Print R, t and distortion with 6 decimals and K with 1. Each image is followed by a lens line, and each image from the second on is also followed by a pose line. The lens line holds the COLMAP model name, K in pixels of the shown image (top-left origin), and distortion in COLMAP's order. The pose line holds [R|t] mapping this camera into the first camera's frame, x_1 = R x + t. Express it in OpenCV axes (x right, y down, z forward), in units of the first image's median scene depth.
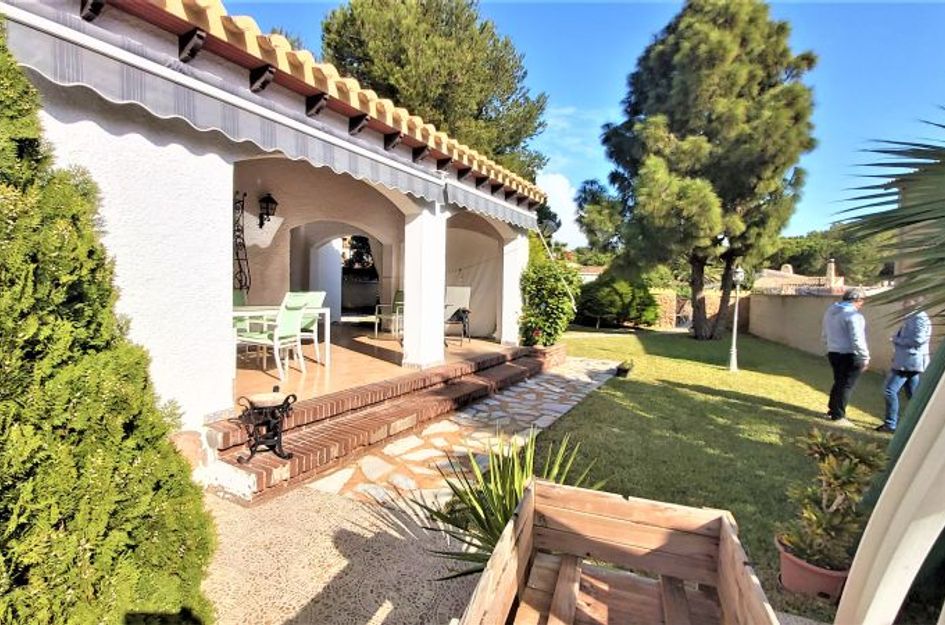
lens RADIAL K [[434.9, 0, 466.4], [0, 434.9, 300.2], [0, 0, 1]] dist [0.013119, -0.012544]
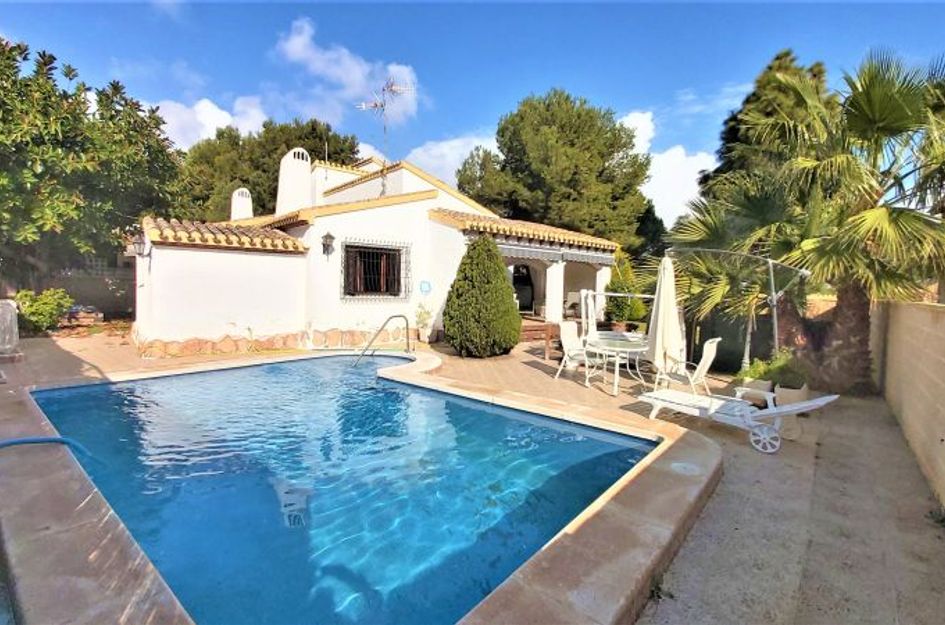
lens RADIAL K [[434.9, 0, 466.4], [0, 434.9, 300.2], [0, 0, 1]] dist [0.013119, -0.012544]
pose [[0.944471, 0.008581, -0.328483, 0.124762], [-0.011029, 0.999924, -0.005591, 0.016895], [0.328410, 0.008903, 0.944493, -0.773742]]
